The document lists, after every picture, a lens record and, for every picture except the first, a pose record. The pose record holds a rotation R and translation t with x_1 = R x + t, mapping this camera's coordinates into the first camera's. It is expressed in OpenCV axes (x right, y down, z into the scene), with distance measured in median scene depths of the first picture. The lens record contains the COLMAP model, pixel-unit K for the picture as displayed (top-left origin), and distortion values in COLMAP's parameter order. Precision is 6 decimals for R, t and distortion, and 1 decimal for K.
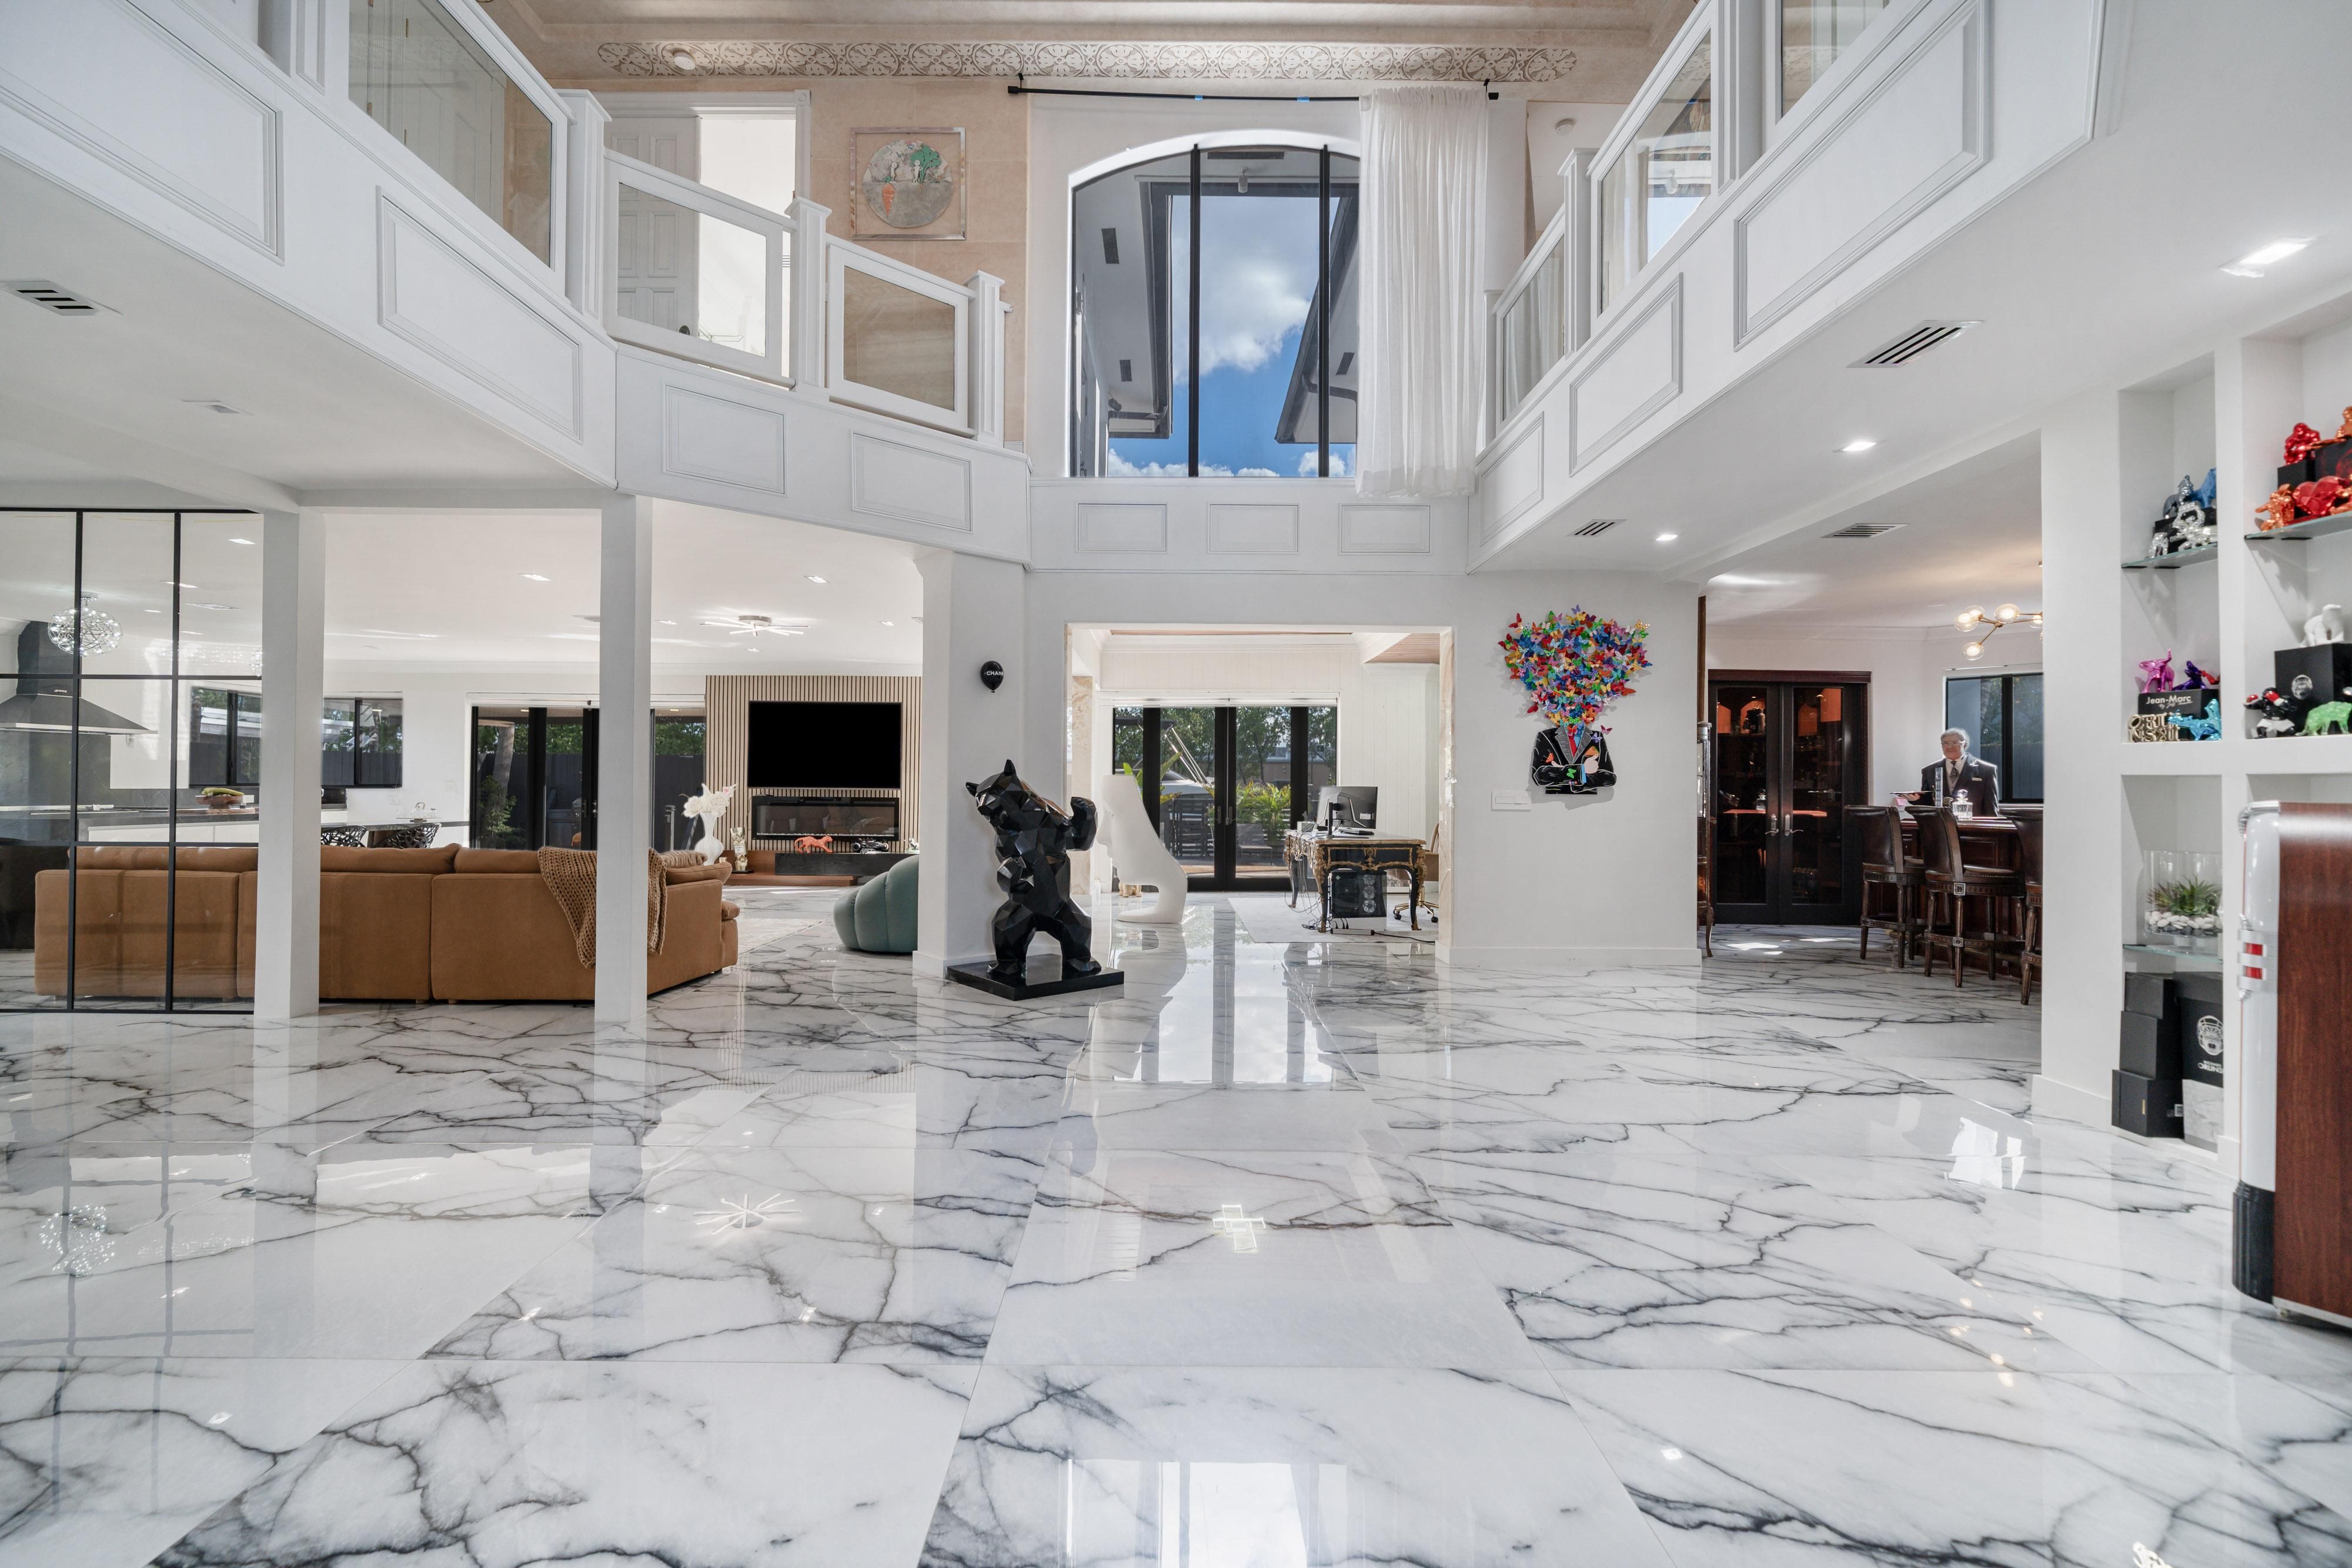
lens RADIAL K [[953.7, 0, 1161.7], [0, 953.7, 777.0], [0, 0, 1]] dist [0.000194, -0.000510]
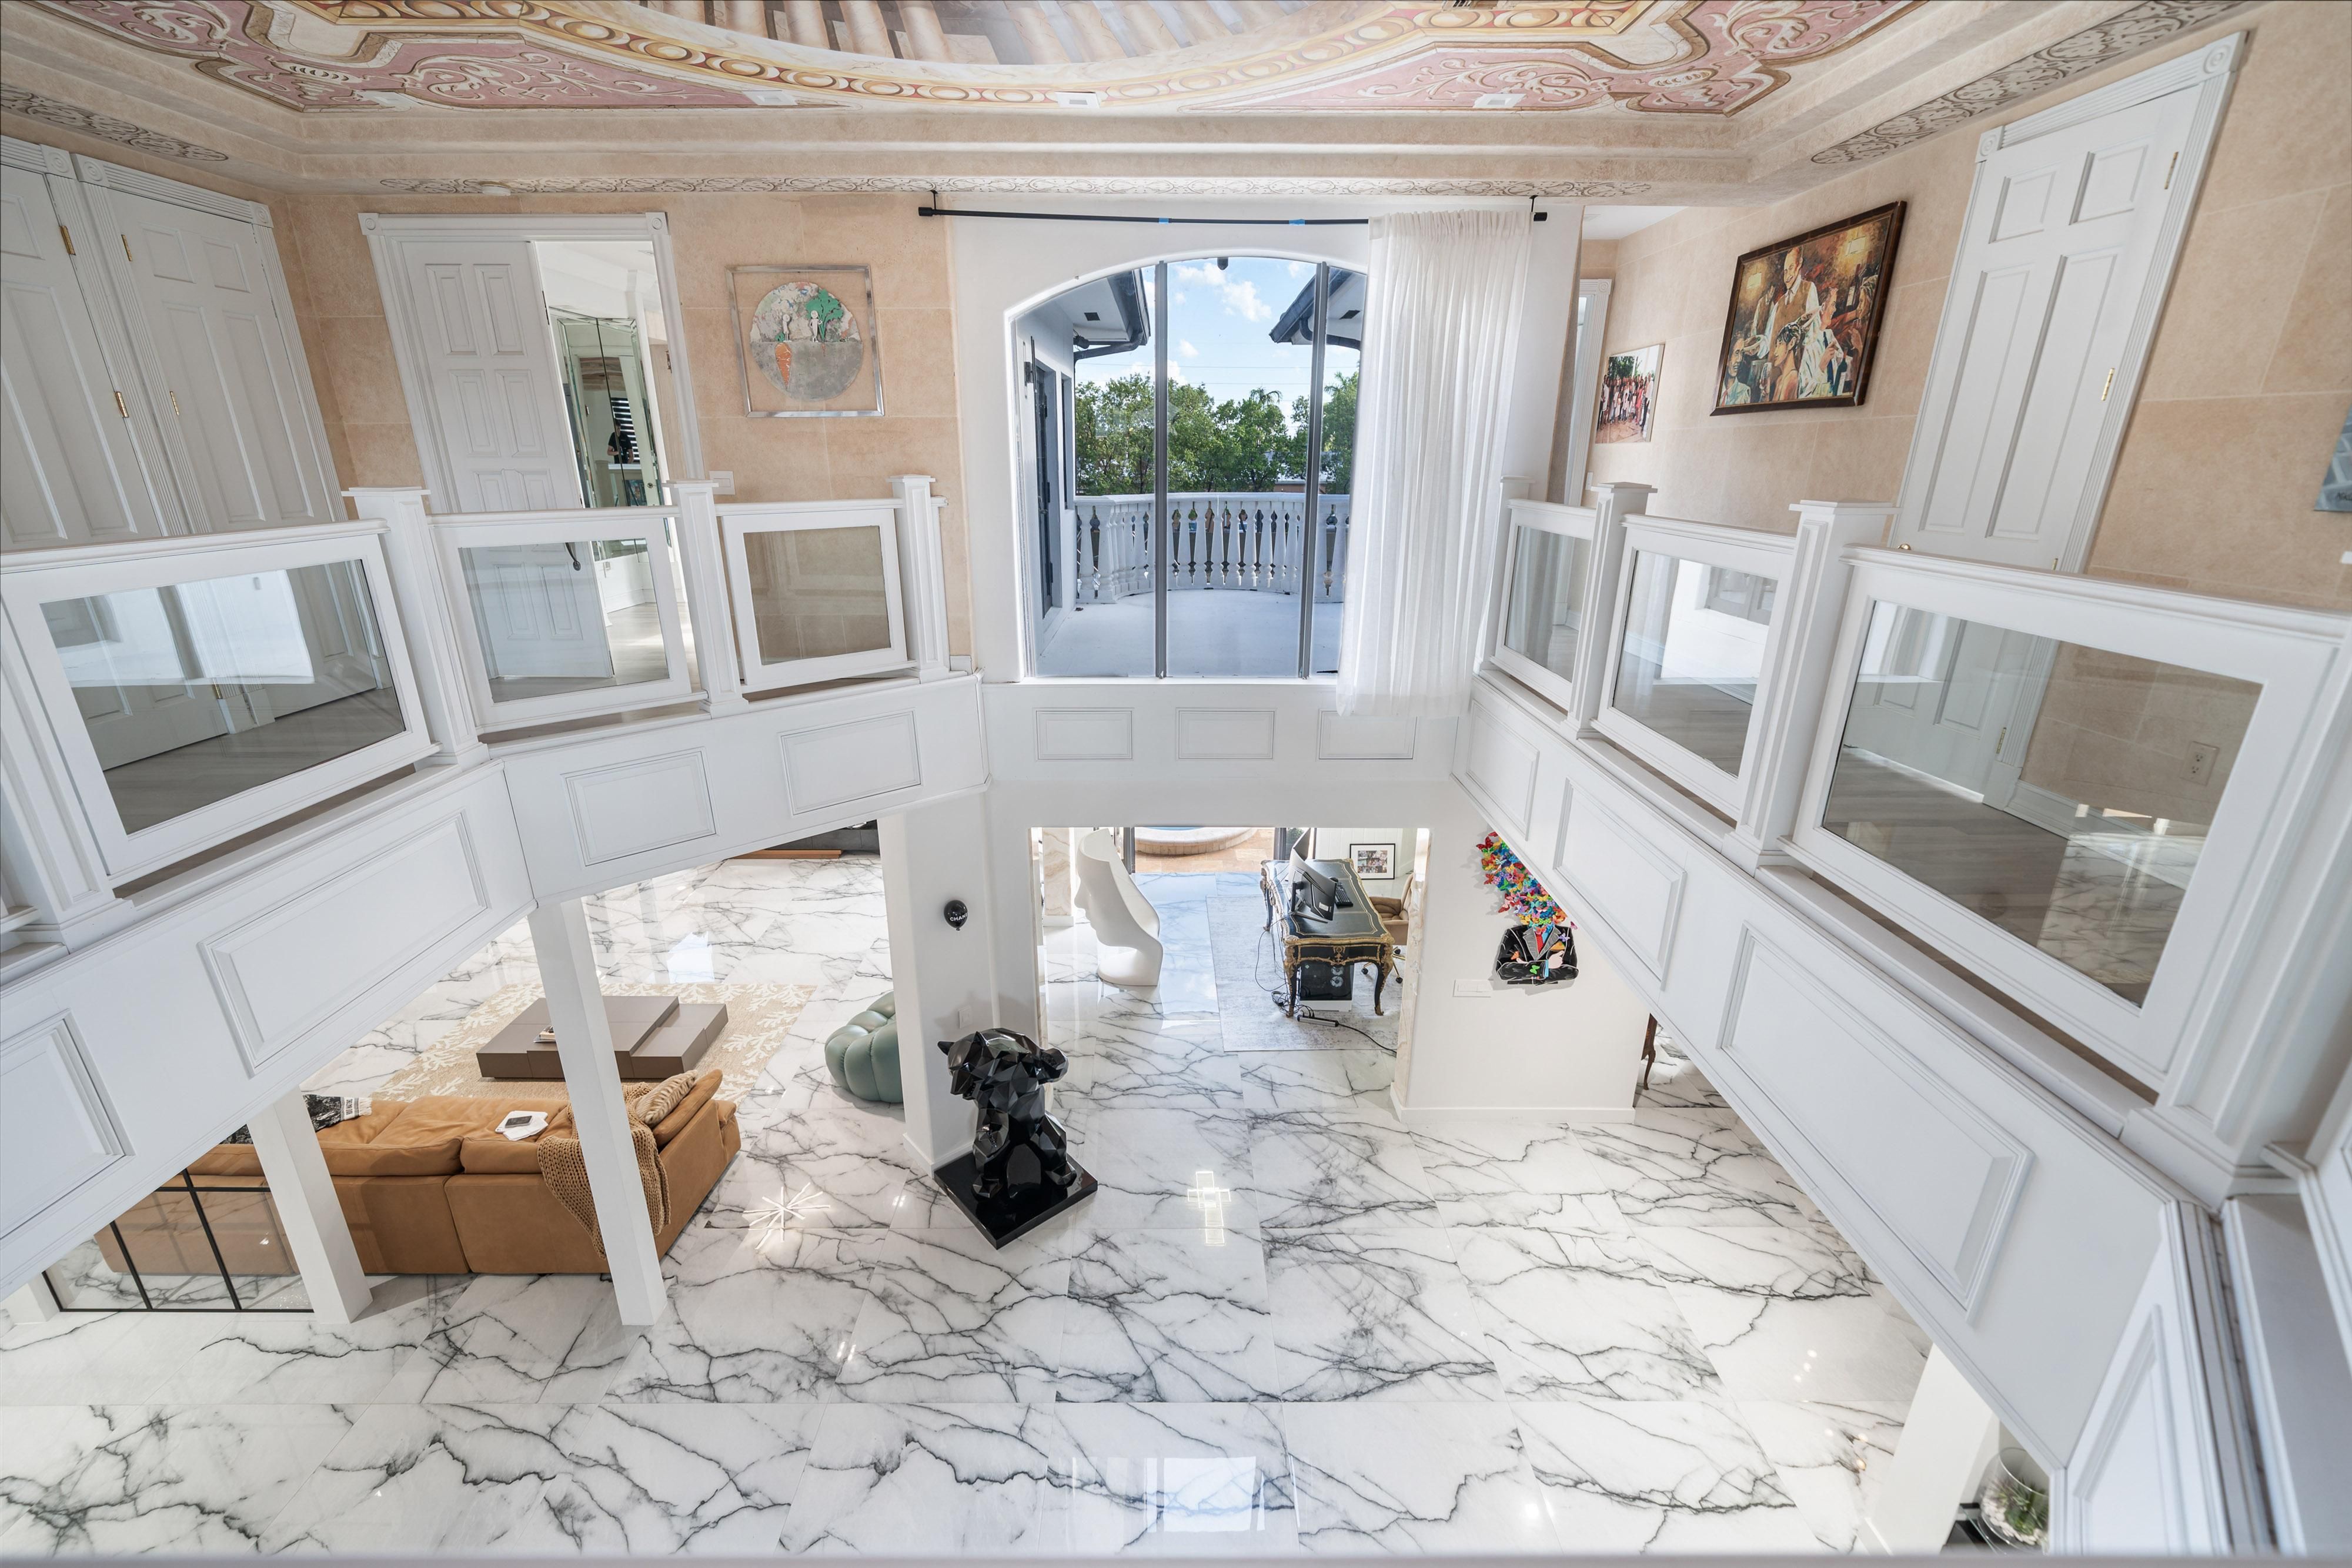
lens RADIAL K [[949.6, 0, 1161.2], [0, 949.6, 774.3], [0, 0, 1]] dist [-0.000275, 0.000205]
pose [[0.999972, -0.007346, 0.001525, 0.033506], [0.006439, 0.944629, 0.328076, -0.562521], [-0.003851, -0.328057, 0.944650, 0.120309]]
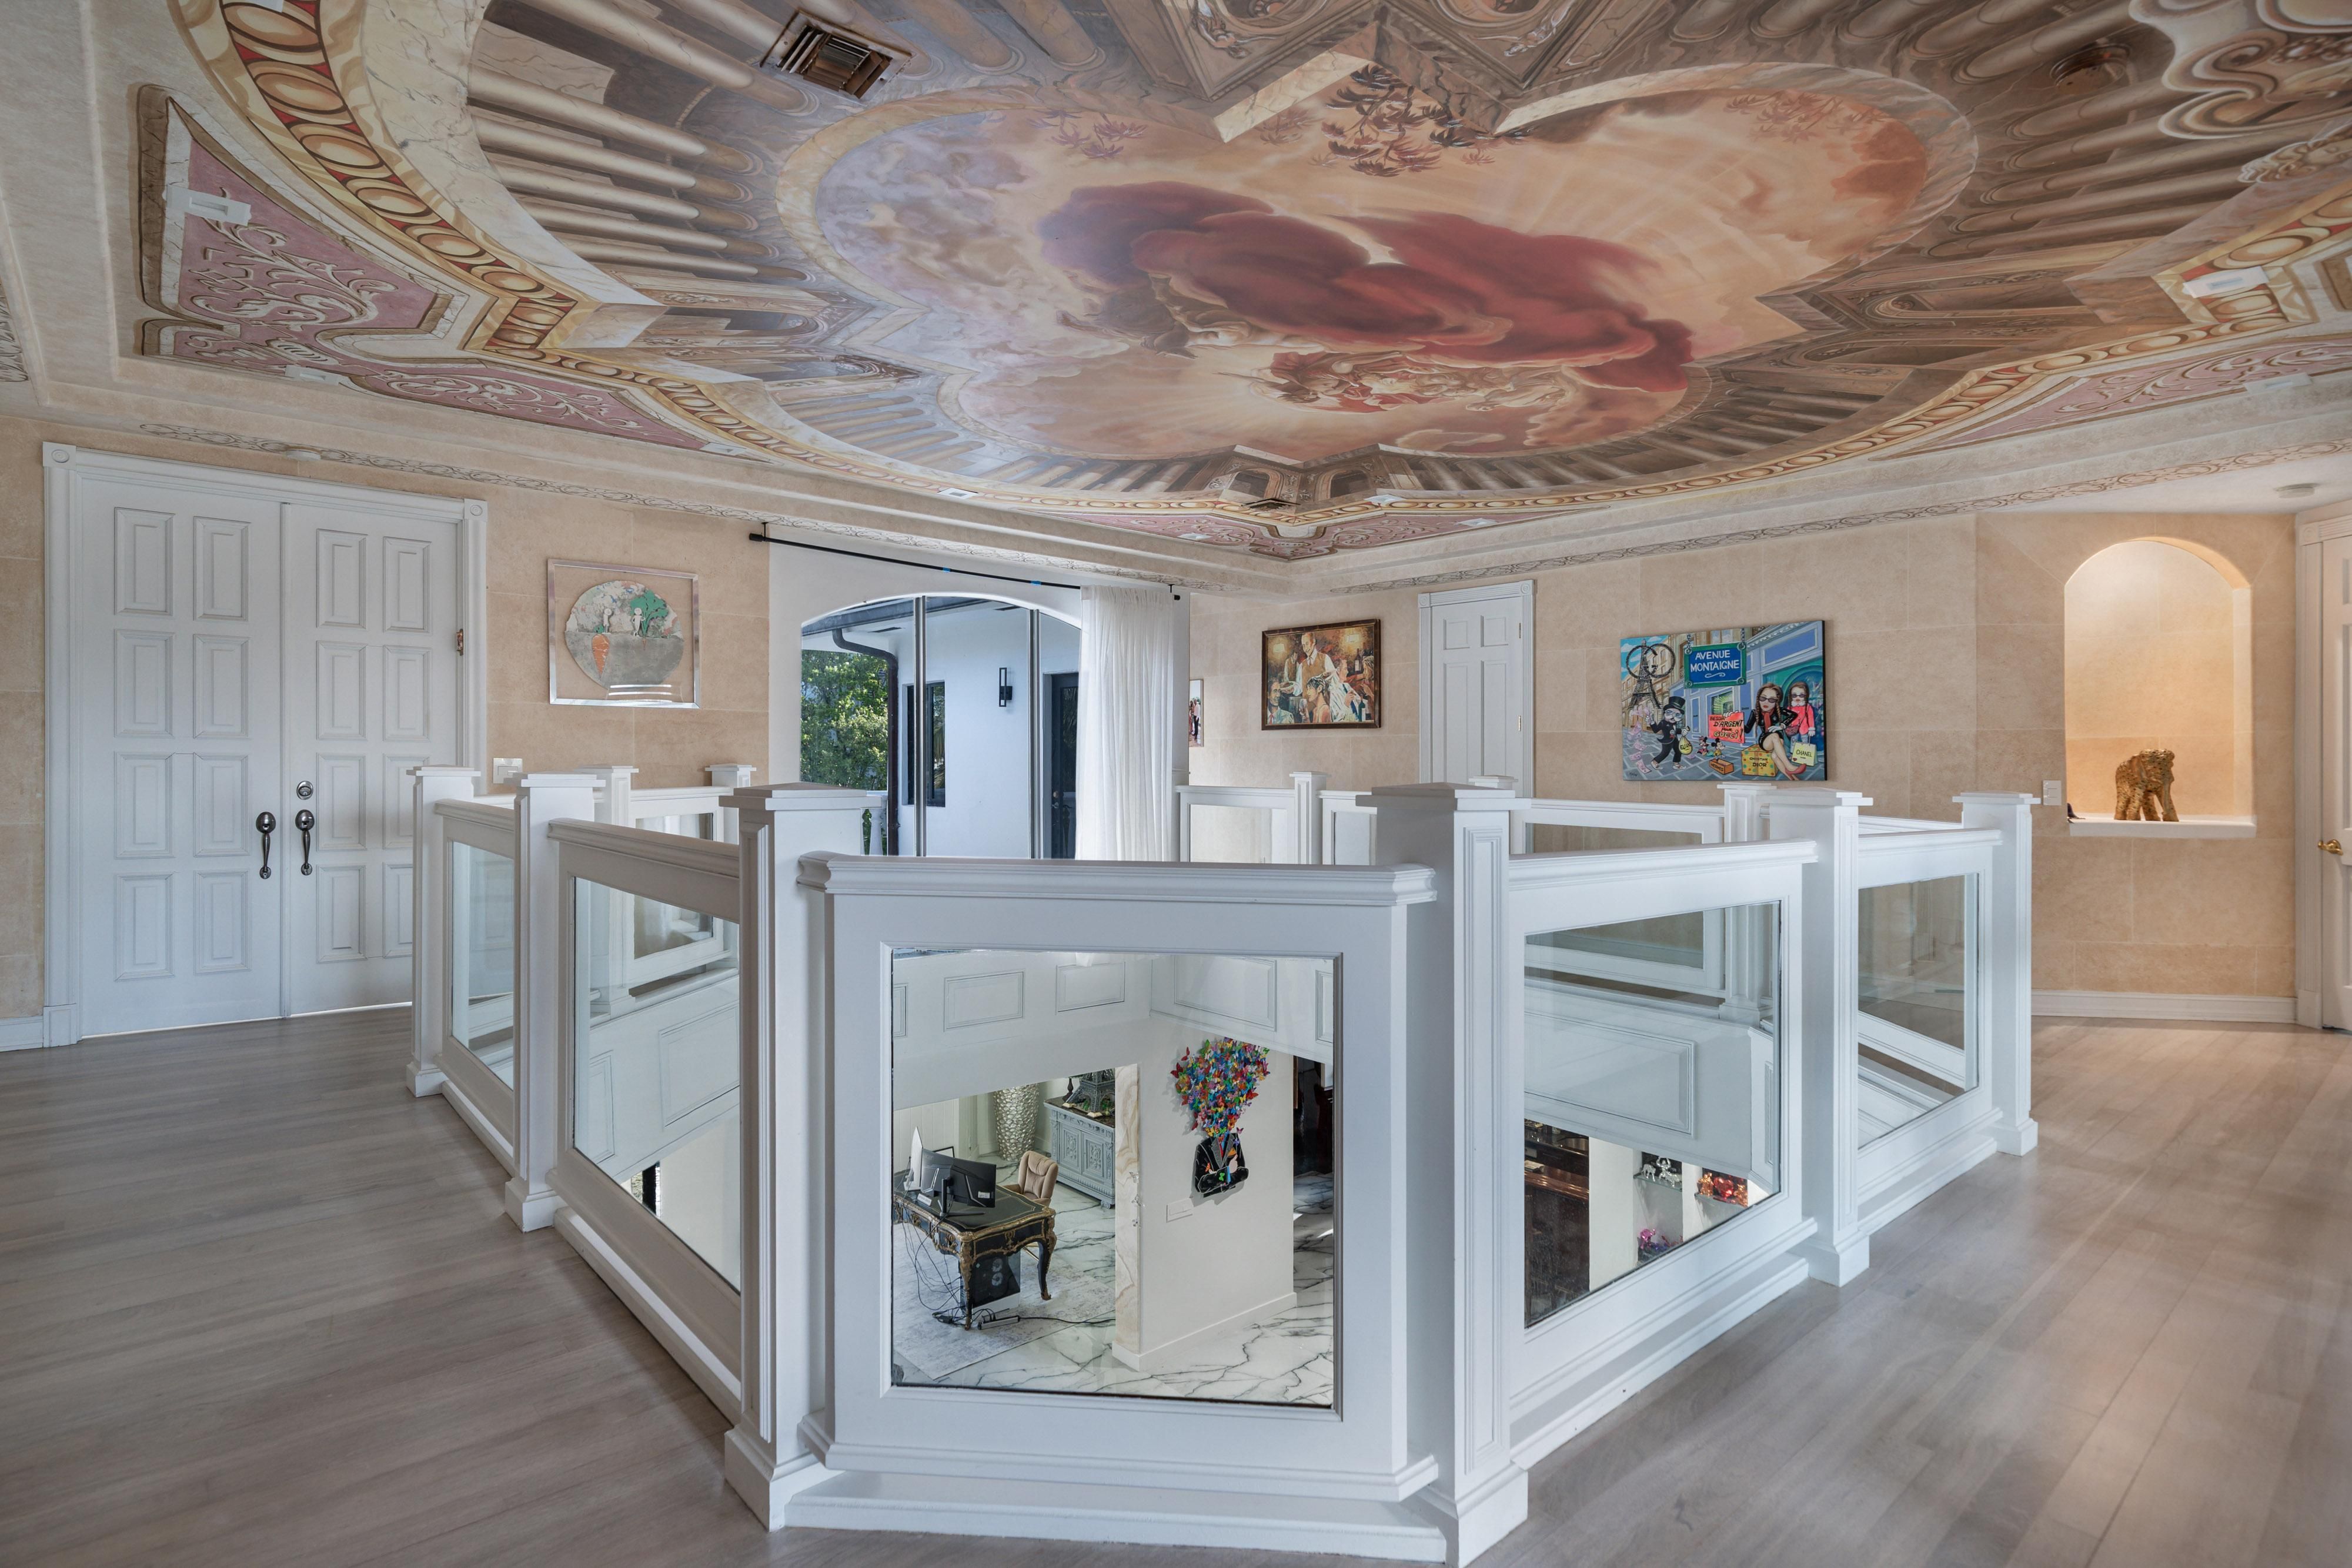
lens RADIAL K [[1153.5, 0, 1177.8], [0, 1153.5, 747.0], [0, 0, 1]] dist [0.001016, -0.000030]
pose [[0.759307, 0.011723, 0.650626, -0.568333], [-0.012589, 0.999915, -0.003326, -0.555260], [-0.650610, -0.005665, 0.759391, -0.041685]]
